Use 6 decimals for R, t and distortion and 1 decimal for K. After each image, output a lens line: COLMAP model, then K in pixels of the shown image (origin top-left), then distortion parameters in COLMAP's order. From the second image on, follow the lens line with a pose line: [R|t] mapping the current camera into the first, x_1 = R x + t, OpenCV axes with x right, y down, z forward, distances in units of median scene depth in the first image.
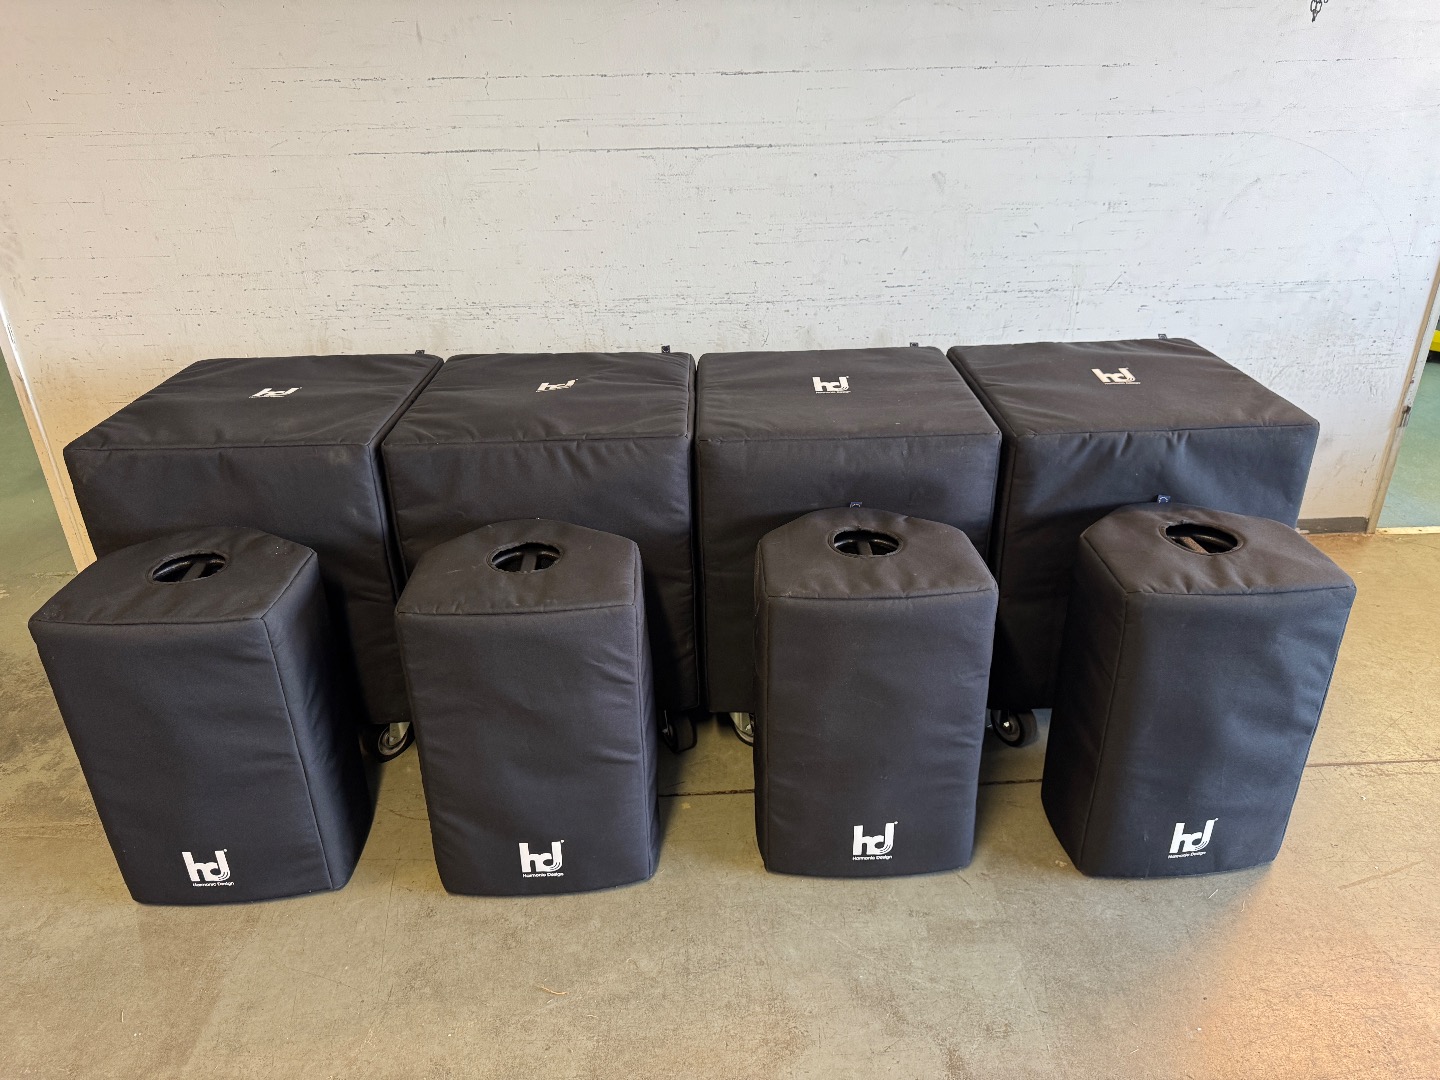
lens RADIAL K [[1029.1, 0, 719.8], [0, 1029.1, 538.9], [0, 0, 1]] dist [0.005129, -0.005513]
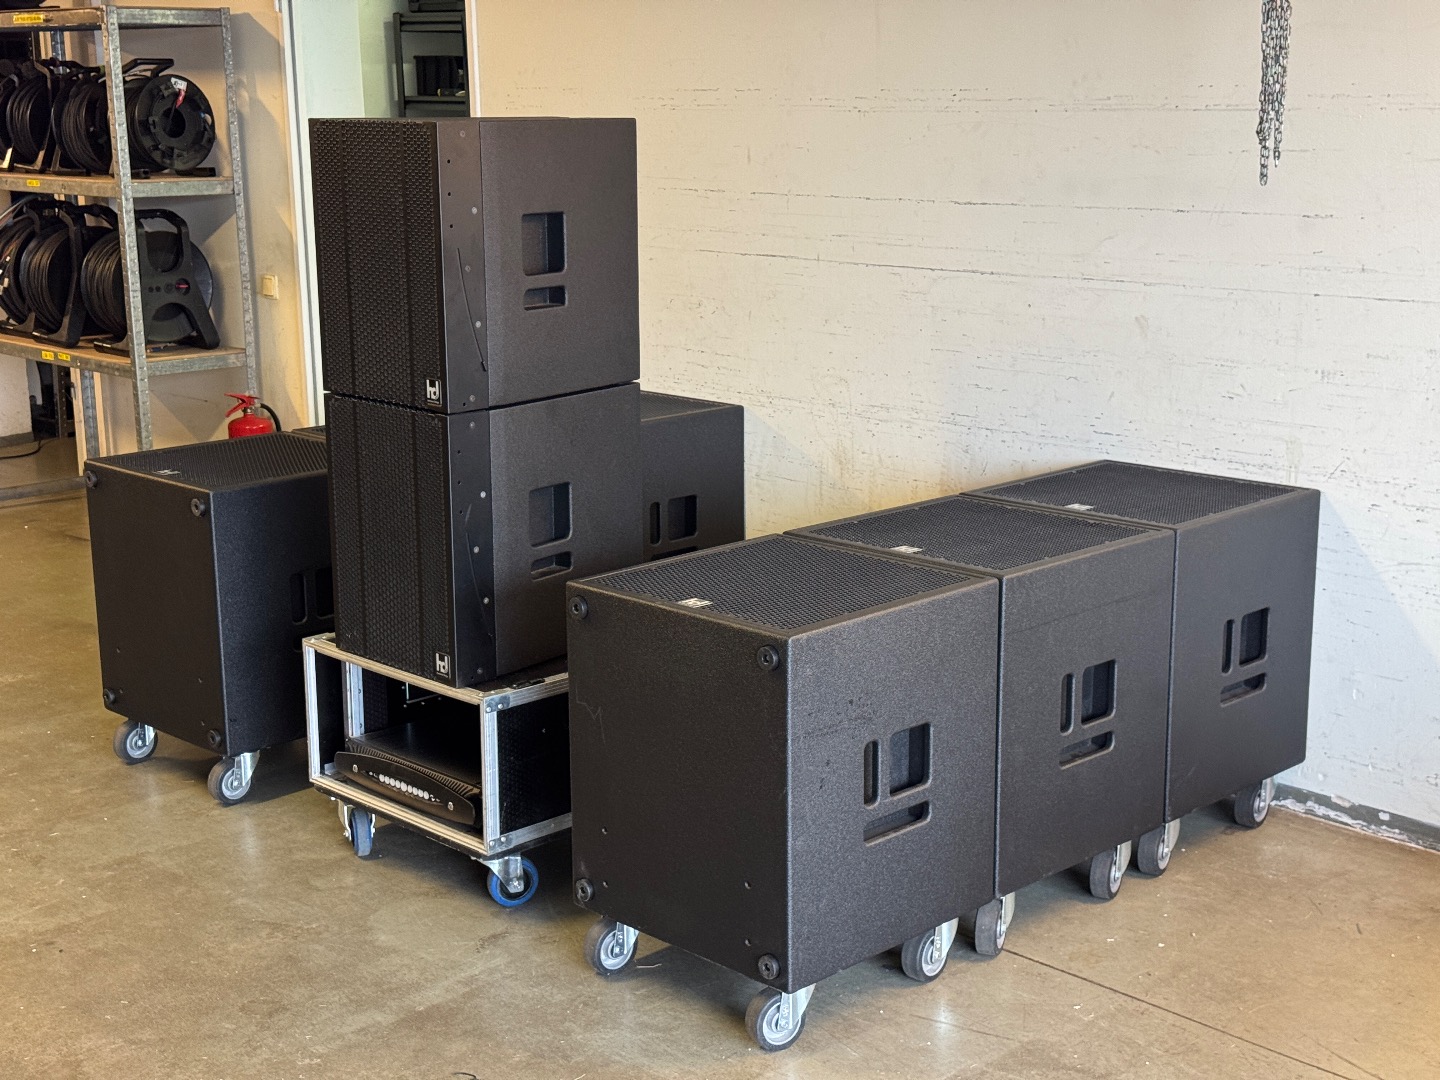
lens RADIAL K [[1990.5, 0, 718.7], [0, 1990.5, 536.1], [0, 0, 1]] dist [0.131861, -0.121232]
pose [[0.668610, 0.176654, -0.722325, 1.376448], [-0.338000, 0.937425, -0.083605, 0.106572], [0.662357, 0.300045, 0.686481, -0.431066]]
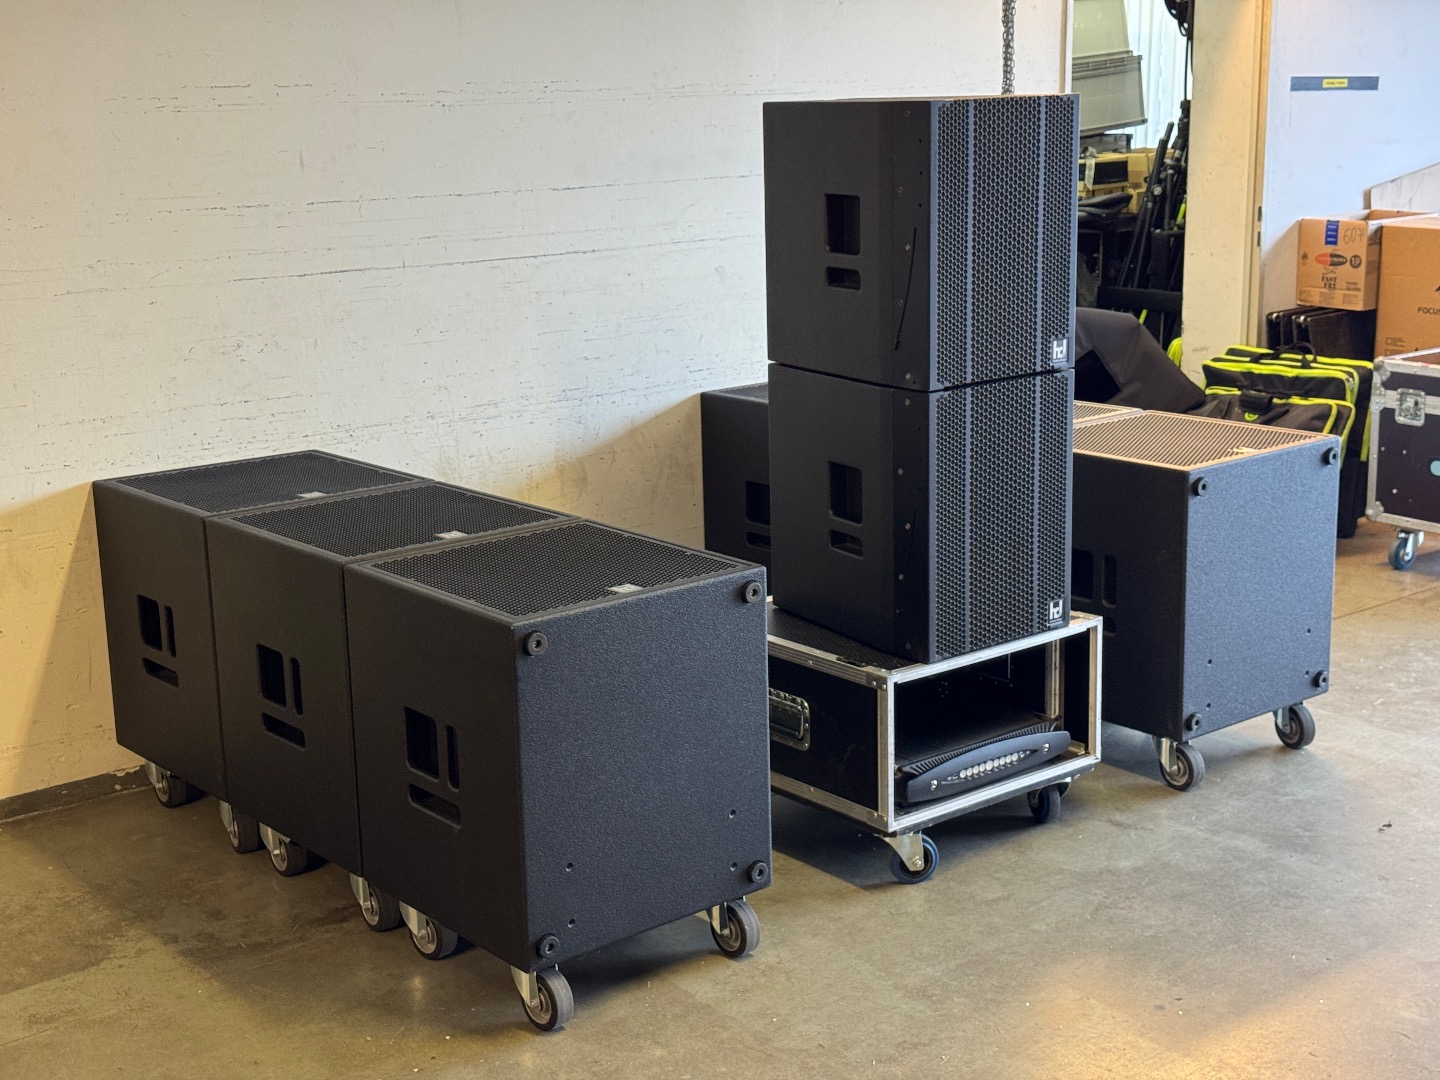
lens RADIAL K [[1990.5, 0, 718.7], [0, 1990.5, 536.1], [0, 0, 1]] dist [0.131861, -0.121232]
pose [[0.806324, -0.136219, 0.575575, -1.139364], [0.274535, 0.948138, -0.160204, 0.279097], [-0.523901, 0.287191, 0.801903, -0.675329]]
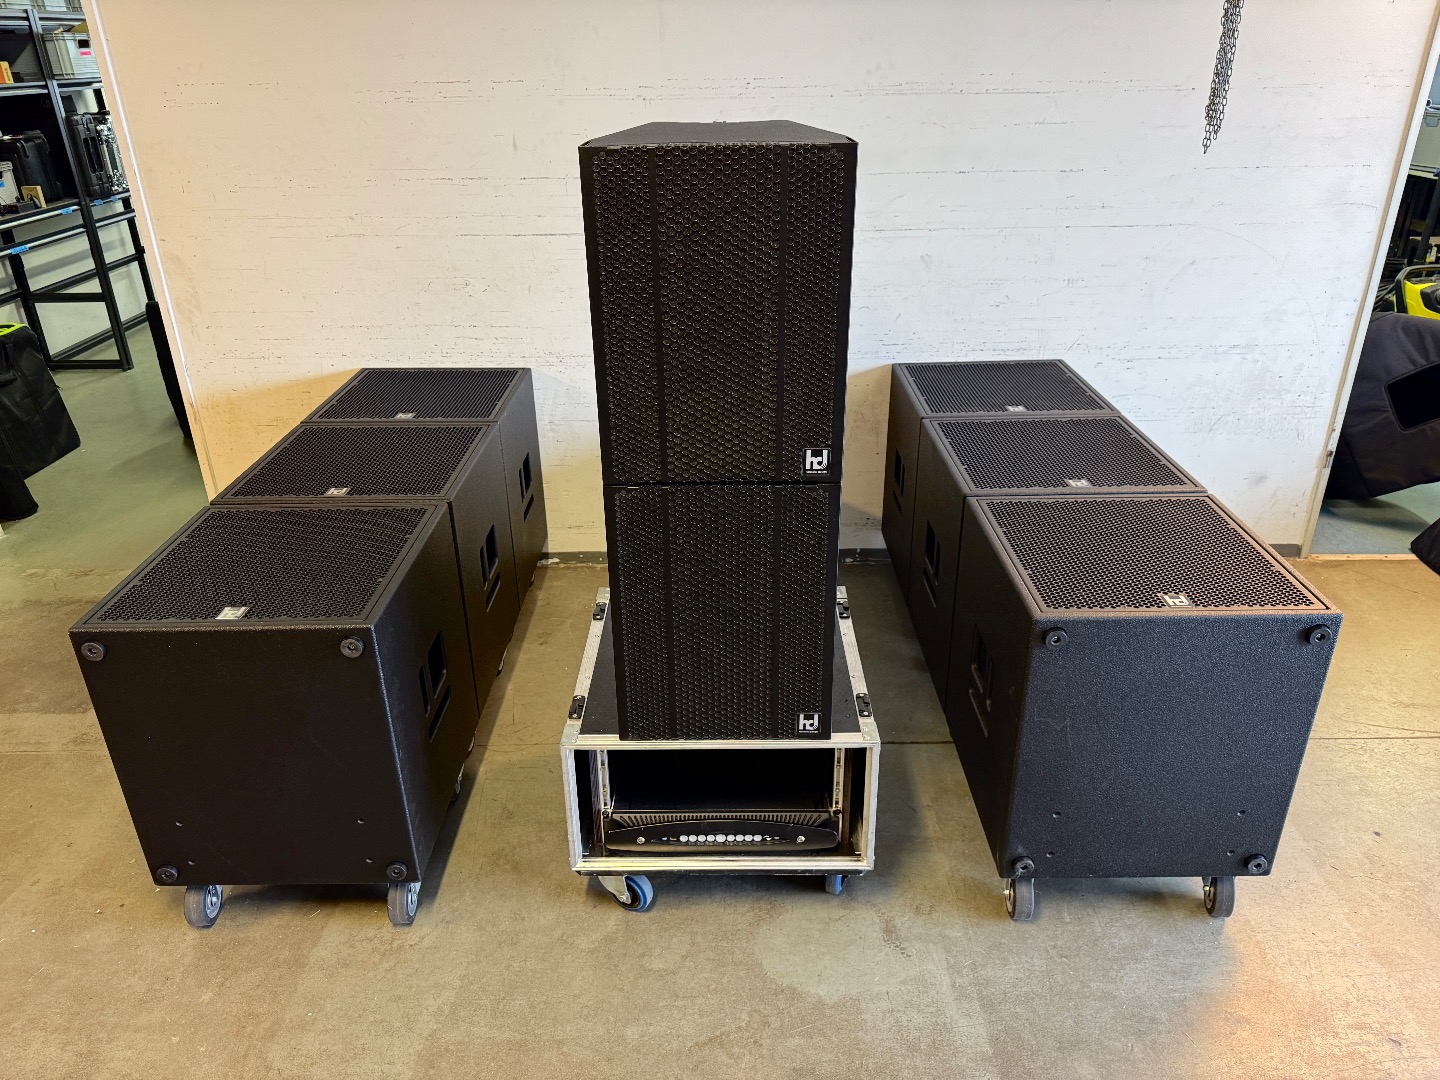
lens RADIAL K [[1019.5, 0, 719.2], [0, 1019.5, 537.7], [0, 0, 1]] dist [0.069246, -0.105458]
pose [[0.998487, 0.026348, -0.048256, 0.035712], [-0.027209, 0.999481, -0.017265, 0.012451], [0.047776, 0.018552, 0.998686, -0.254528]]
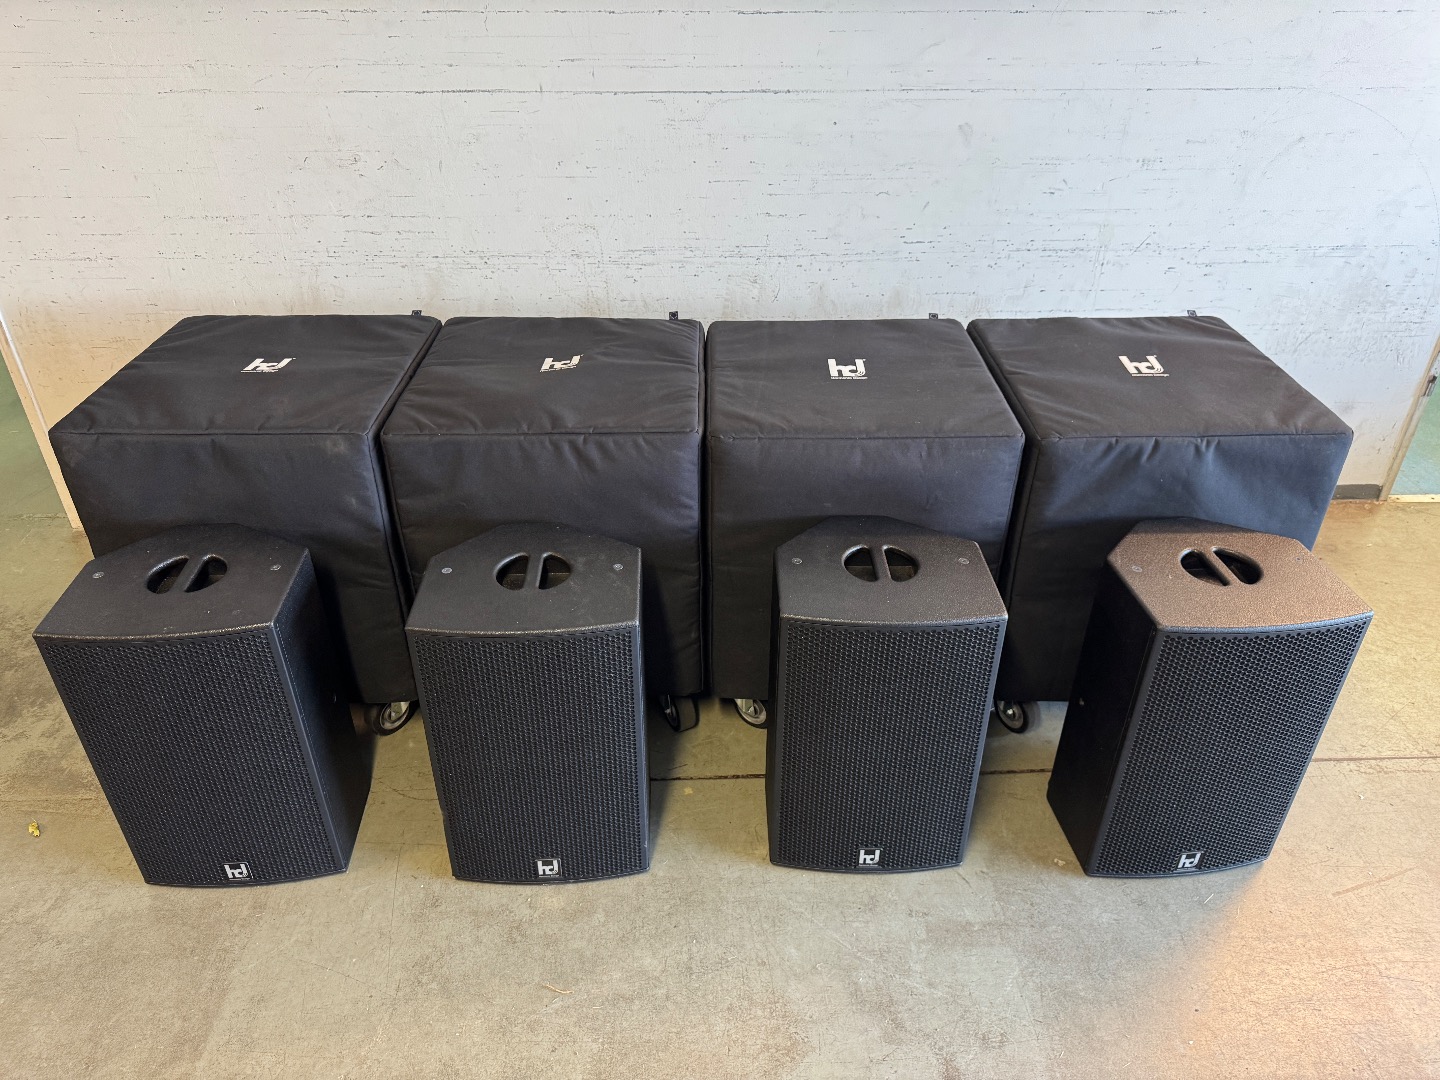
lens RADIAL K [[1030.1, 0, 715.2], [0, 1030.1, 534.3], [0, 0, 1]] dist [0.001460, -0.001615]
pose [[0.999763, 0.020665, 0.006776, -0.016324], [-0.021277, 0.993908, 0.108139, -0.086314], [-0.004500, -0.108257, 0.994113, 0.025430]]
